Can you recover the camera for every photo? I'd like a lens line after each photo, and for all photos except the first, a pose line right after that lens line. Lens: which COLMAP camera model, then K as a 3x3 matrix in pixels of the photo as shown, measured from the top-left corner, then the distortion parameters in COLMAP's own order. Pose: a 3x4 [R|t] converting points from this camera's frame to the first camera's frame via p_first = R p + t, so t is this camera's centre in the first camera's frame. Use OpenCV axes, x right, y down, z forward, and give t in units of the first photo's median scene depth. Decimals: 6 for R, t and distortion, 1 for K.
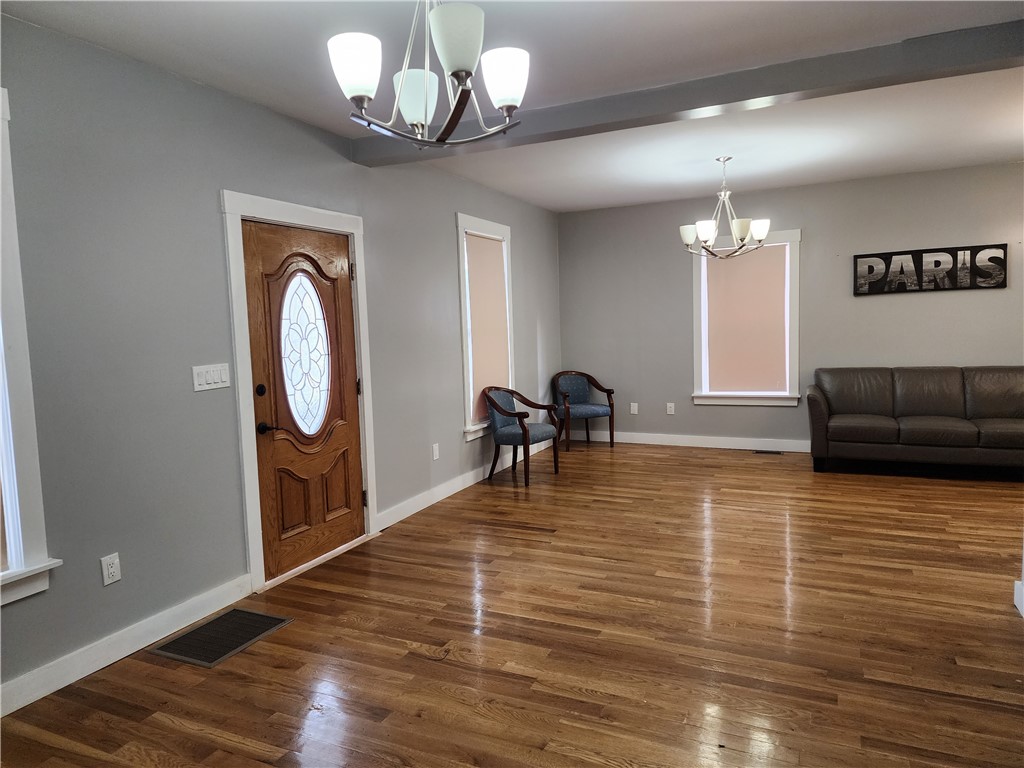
lens RADIAL K [[680.2, 0, 508.9], [0, 680.2, 381.2], [0, 0, 1]] dist [0.087962, -0.079983]
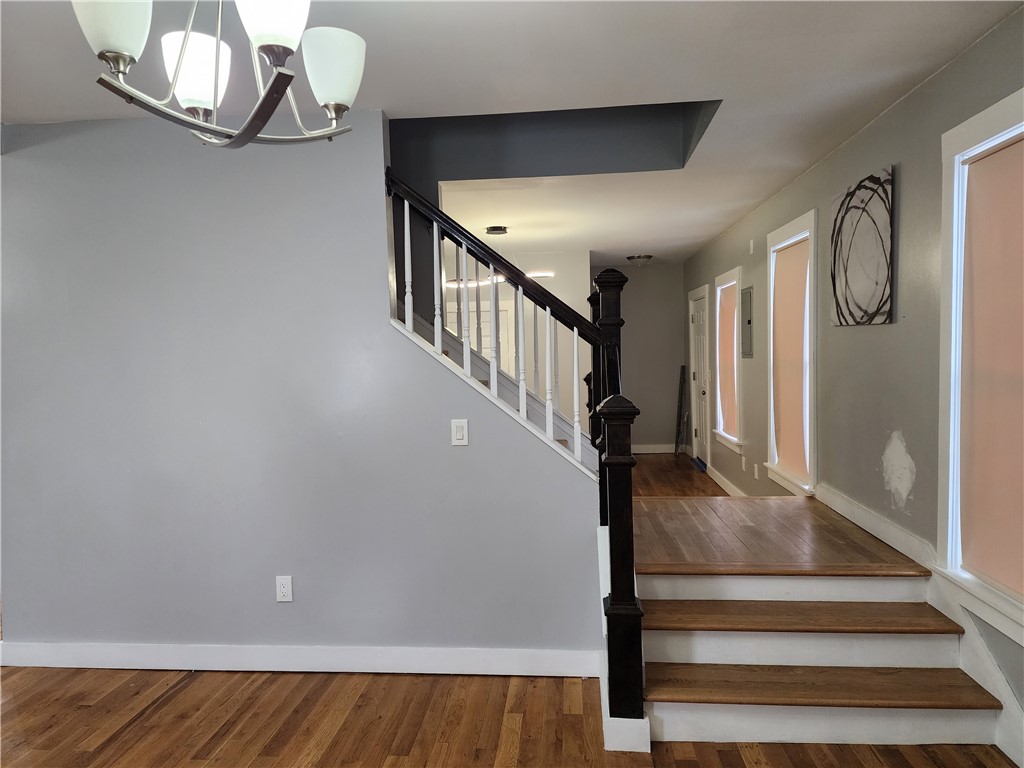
lens RADIAL K [[680.2, 0, 512.2], [0, 680.2, 383.1], [0, 0, 1]] dist [0.087962, -0.079983]
pose [[-0.336905, -0.001837, 0.941537, -0.323163], [0.117756, 0.992064, 0.044071, -0.033925], [-0.934146, 0.125720, -0.334015, 0.369680]]
